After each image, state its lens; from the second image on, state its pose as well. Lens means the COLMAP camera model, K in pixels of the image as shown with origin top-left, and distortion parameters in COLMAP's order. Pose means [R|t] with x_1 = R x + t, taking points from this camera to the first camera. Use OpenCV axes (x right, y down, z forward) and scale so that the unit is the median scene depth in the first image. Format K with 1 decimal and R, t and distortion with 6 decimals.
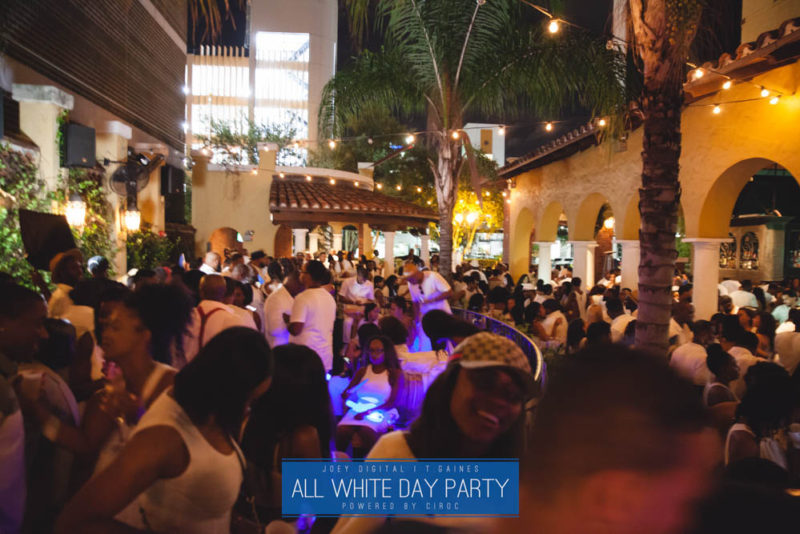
lens RADIAL K [[558.0, 0, 400.0], [0, 558.0, 267.0], [0, 0, 1]] dist [-0.101471, 0.102962]
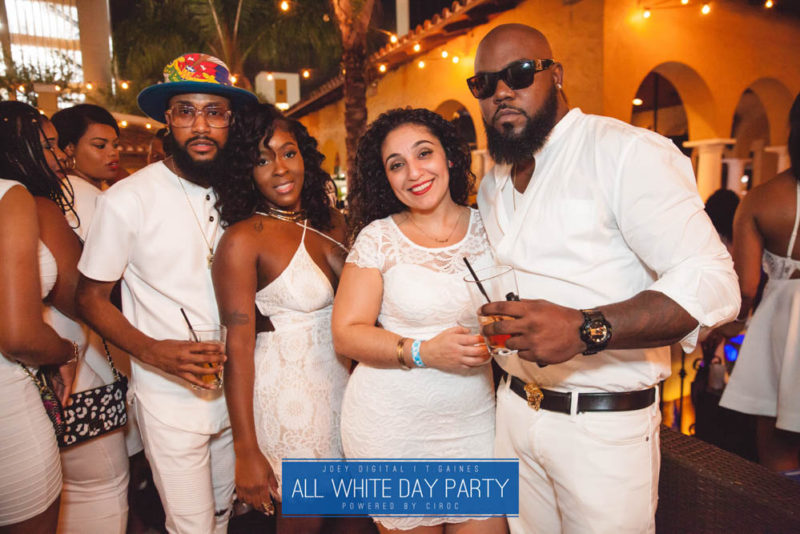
lens RADIAL K [[558.0, 0, 400.0], [0, 558.0, 267.0], [0, 0, 1]] dist [-0.101471, 0.102962]
pose [[0.939188, -0.079844, 0.333992, 0.004751], [0.051206, 0.994283, 0.093701, 0.055576], [-0.339564, -0.070900, 0.937907, -0.204743]]
